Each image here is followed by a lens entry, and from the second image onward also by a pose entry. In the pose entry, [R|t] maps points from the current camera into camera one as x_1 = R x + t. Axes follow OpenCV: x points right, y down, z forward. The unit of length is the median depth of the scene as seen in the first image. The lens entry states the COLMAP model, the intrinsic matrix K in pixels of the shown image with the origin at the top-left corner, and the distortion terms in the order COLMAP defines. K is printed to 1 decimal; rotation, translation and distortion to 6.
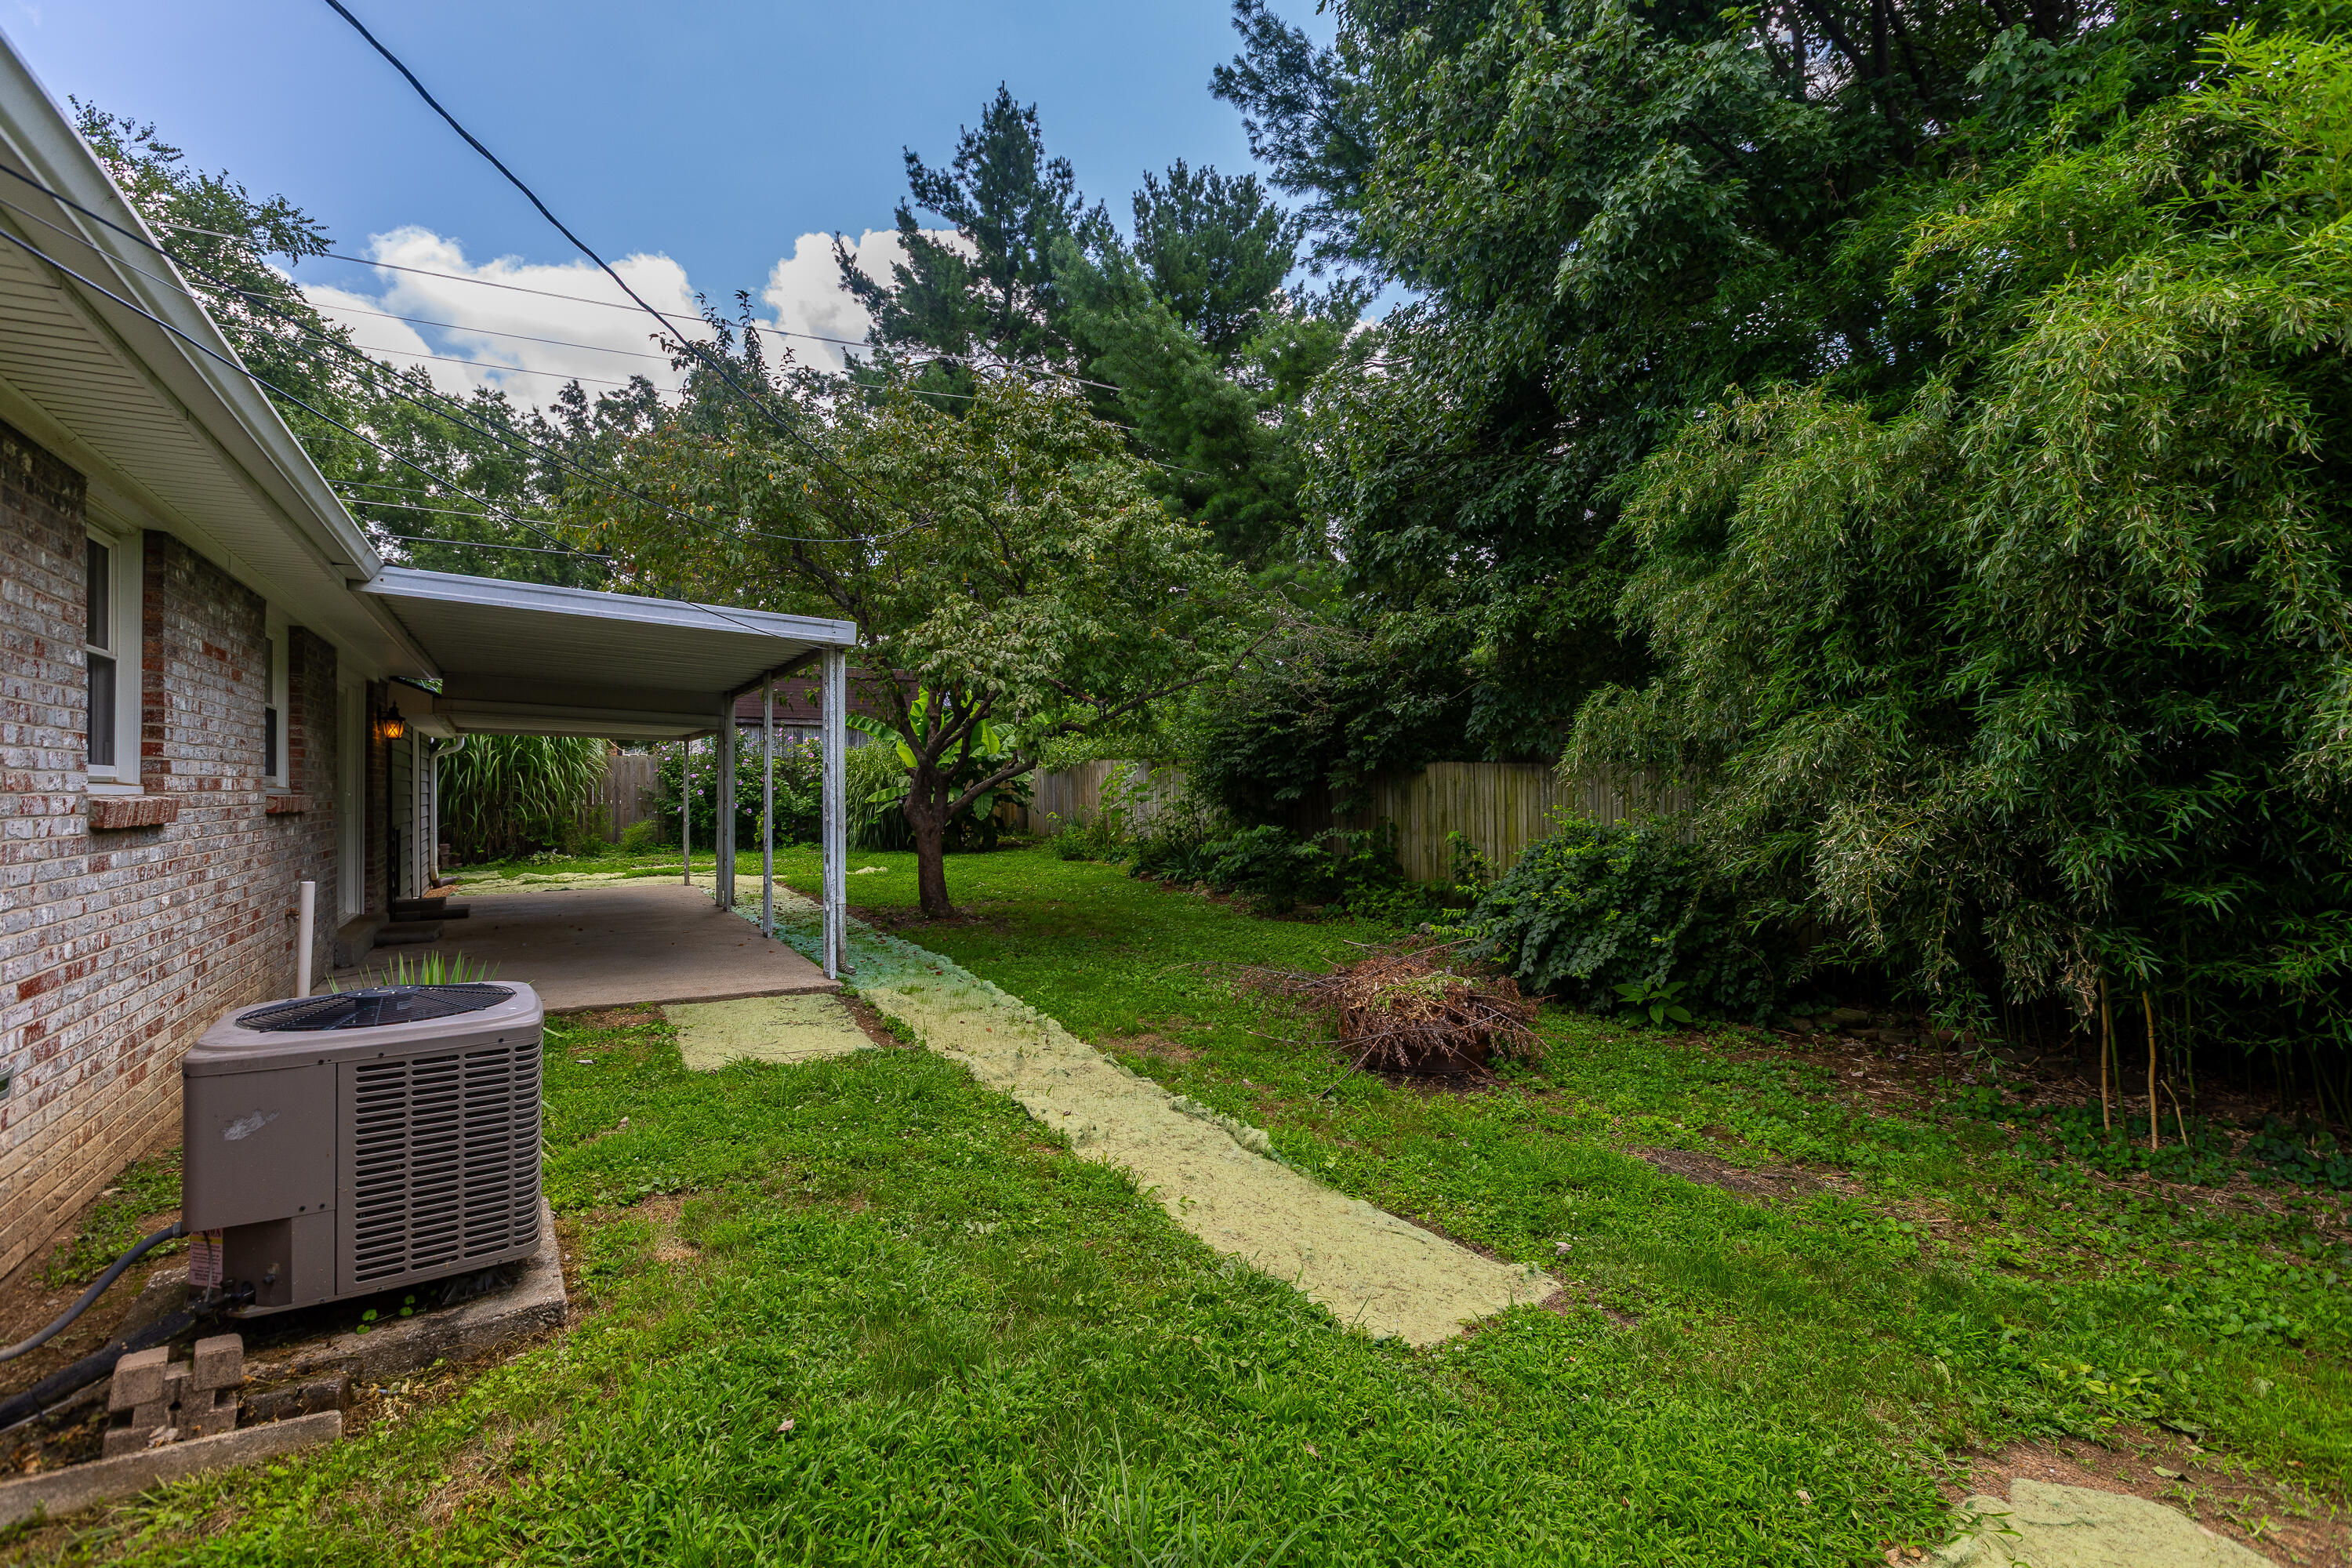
lens RADIAL K [[1041.1, 0, 1170.5], [0, 1041.1, 782.8], [0, 0, 1]] dist [0.003133, -0.000871]
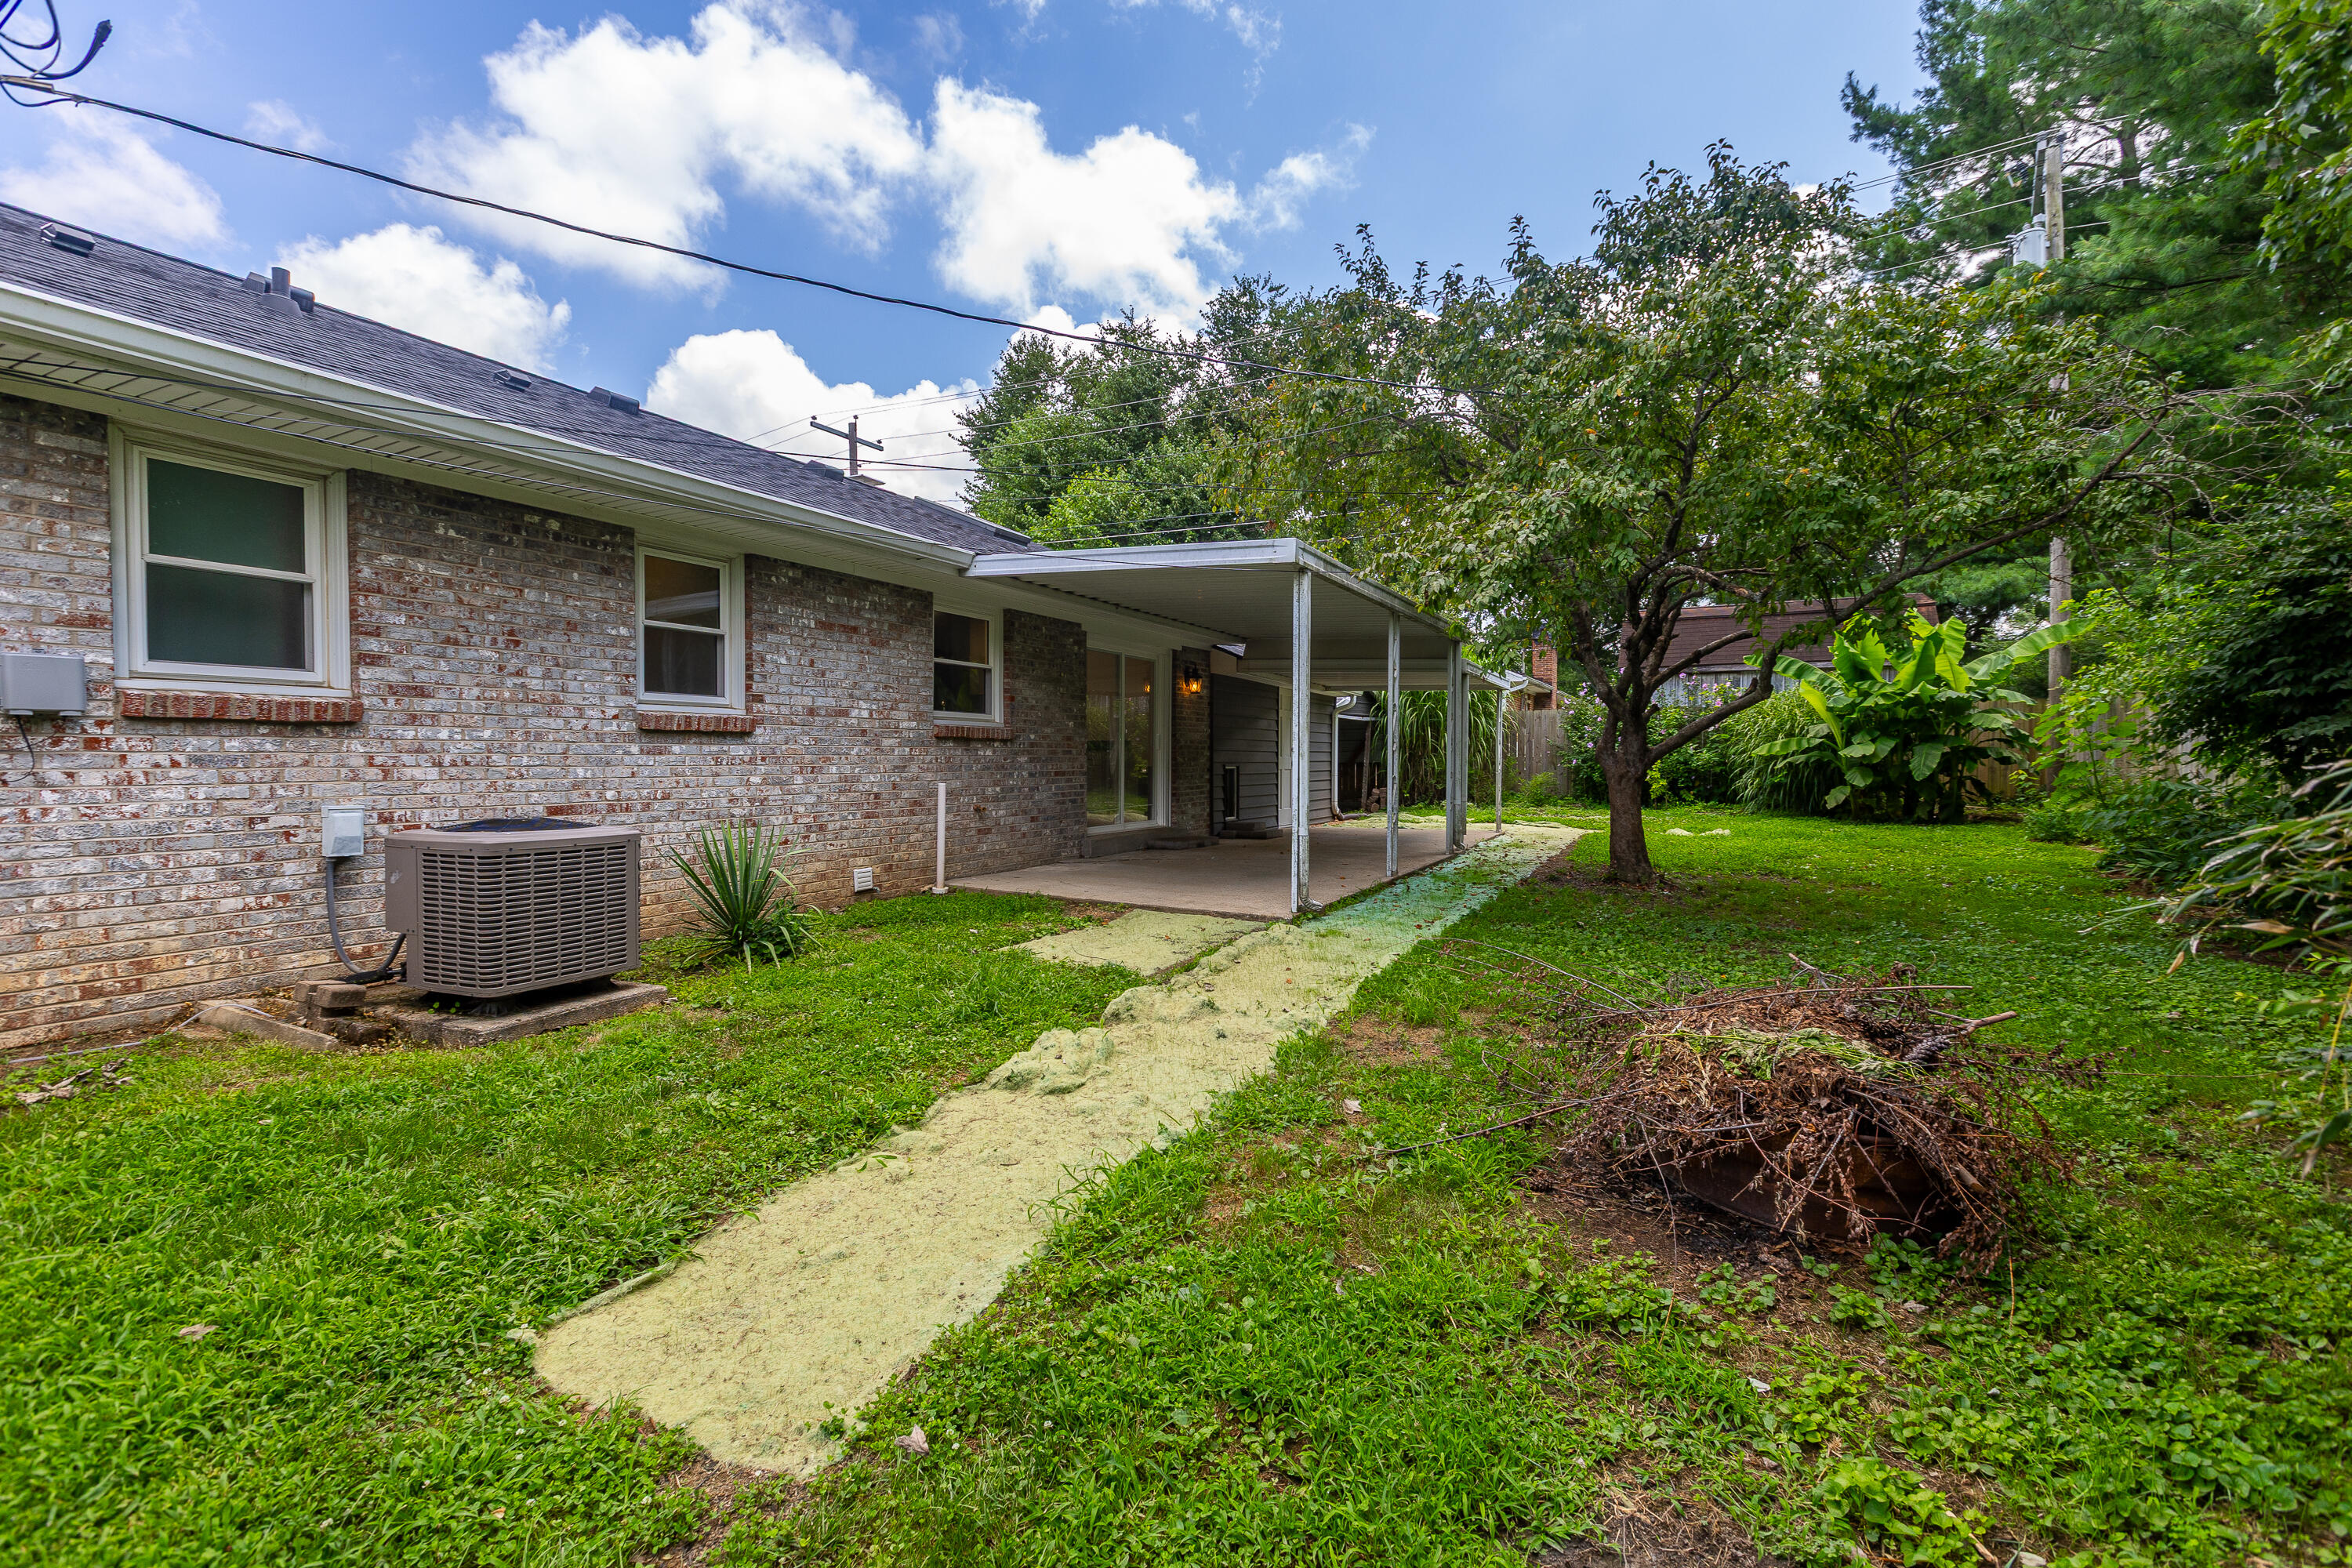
lens RADIAL K [[1041.1, 0, 1163.7], [0, 1041.1, 767.6], [0, 0, 1]] dist [0.003133, -0.000871]
pose [[0.522585, 0.012599, -0.852494, 0.499439], [0.000033, 0.999891, 0.014798, 0.045768], [0.852587, -0.007761, 0.522528, 0.454680]]
